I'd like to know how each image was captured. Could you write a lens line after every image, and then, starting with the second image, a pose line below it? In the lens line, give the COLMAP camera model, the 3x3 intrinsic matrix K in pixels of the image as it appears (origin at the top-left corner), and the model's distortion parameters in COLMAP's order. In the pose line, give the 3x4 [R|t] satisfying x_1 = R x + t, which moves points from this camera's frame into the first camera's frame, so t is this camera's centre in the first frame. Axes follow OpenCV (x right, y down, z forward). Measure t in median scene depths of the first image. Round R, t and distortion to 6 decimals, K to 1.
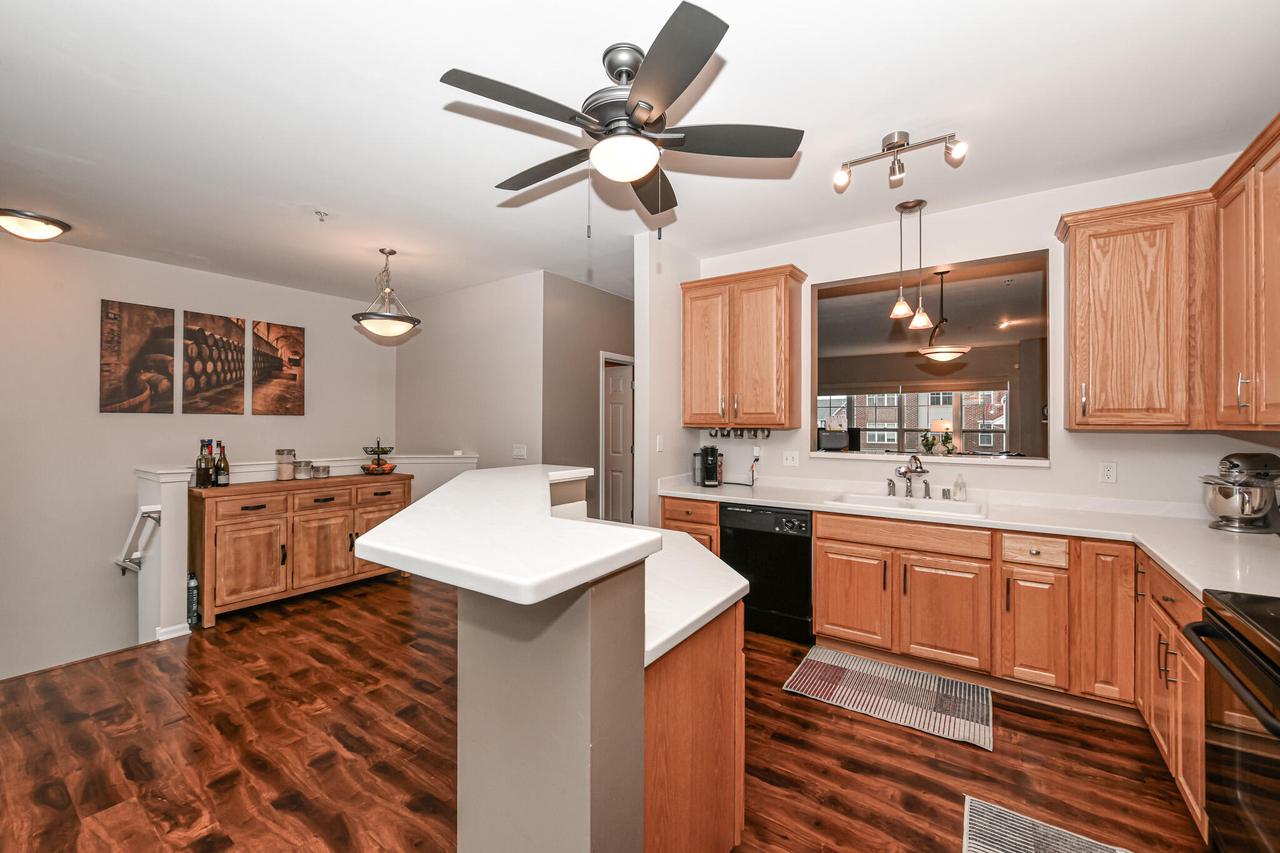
lens RADIAL K [[516.1, 0, 630.5], [0, 516.1, 420.7], [0, 0, 1]] dist [-0.004269, -0.001010]
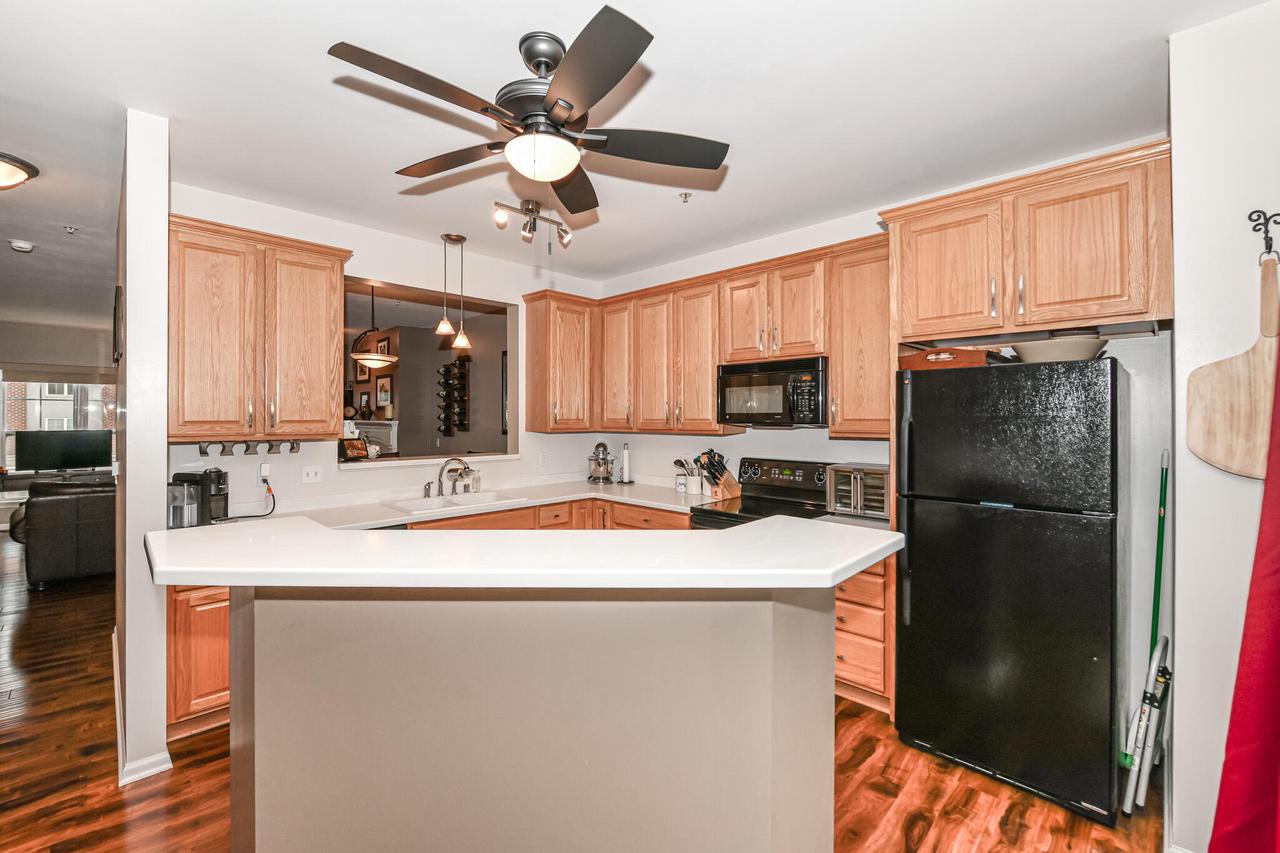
lens RADIAL K [[537.2, 0, 650.4], [0, 537.2, 410.9], [0, 0, 1]] dist [-0.009346, -0.000514]
pose [[0.143646, 0.010348, 0.989575, -0.491489], [-0.002383, 0.999946, -0.010110, -0.022788], [-0.989626, -0.000906, 0.143663, 0.353042]]
